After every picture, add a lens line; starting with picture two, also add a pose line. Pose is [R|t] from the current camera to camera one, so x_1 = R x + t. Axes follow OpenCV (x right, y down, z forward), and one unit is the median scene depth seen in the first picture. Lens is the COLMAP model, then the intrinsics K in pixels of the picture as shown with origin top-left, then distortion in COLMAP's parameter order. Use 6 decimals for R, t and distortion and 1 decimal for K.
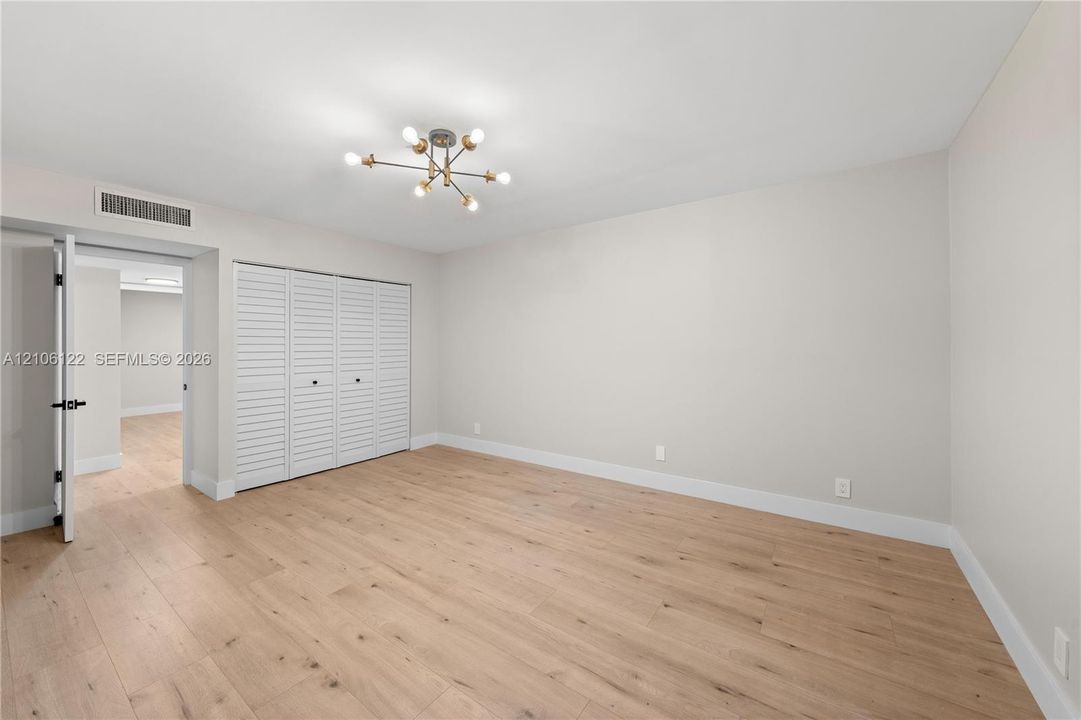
lens RADIAL K [[422.8, 0, 537.7], [0, 422.8, 339.2], [0, 0, 1]] dist [-0.000242, -0.000172]
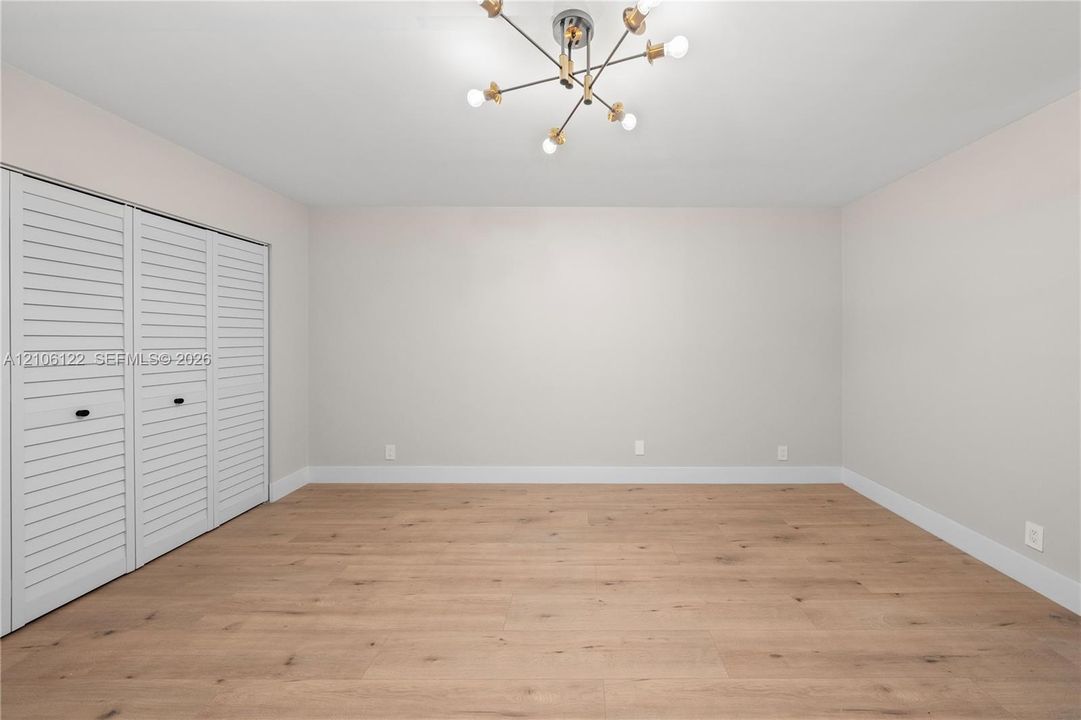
lens RADIAL K [[393.4, 0, 590.1], [0, 393.4, 339.7], [0, 0, 1]] dist [-0.002068, -0.000135]
pose [[0.797333, 0.008619, 0.603479, -0.477234], [-0.015273, 0.999866, 0.005899, 0.006412], [-0.603347, -0.013921, 0.797357, 0.399972]]
